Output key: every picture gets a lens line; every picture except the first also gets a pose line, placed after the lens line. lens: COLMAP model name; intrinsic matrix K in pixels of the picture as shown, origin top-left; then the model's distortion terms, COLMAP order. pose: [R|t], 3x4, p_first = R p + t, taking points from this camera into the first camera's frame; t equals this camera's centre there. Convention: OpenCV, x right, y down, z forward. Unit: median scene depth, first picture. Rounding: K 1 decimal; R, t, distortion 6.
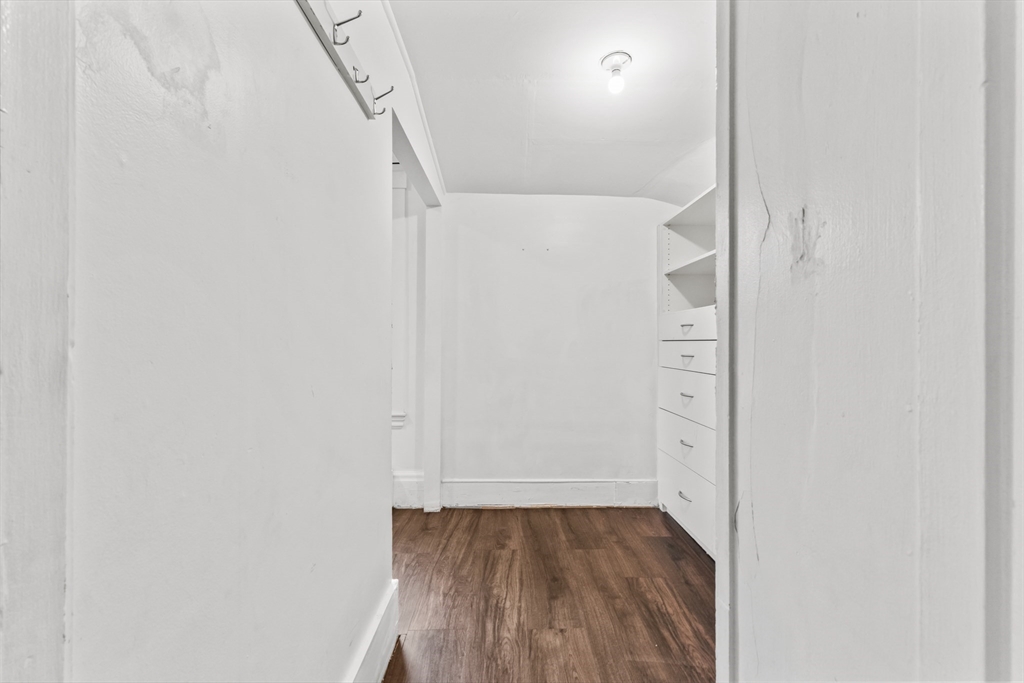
lens RADIAL K [[434.9, 0, 511.6], [0, 434.9, 340.5], [0, 0, 1]] dist [0.006705, -0.000805]
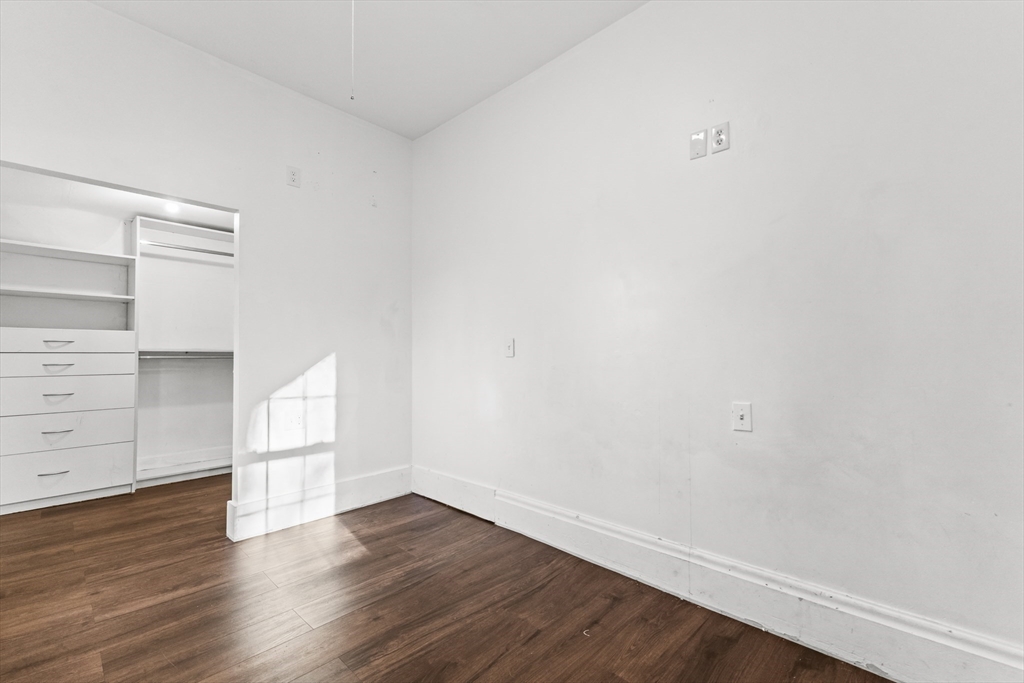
lens RADIAL K [[434.9, 0, 510.7], [0, 434.9, 344.5], [0, 0, 1]] dist [0.006705, -0.000805]
pose [[-0.705603, 0.007891, 0.708564, -1.564413], [-0.002487, 0.999904, -0.013613, -0.011292], [-0.708603, -0.011368, -0.705516, 1.018313]]
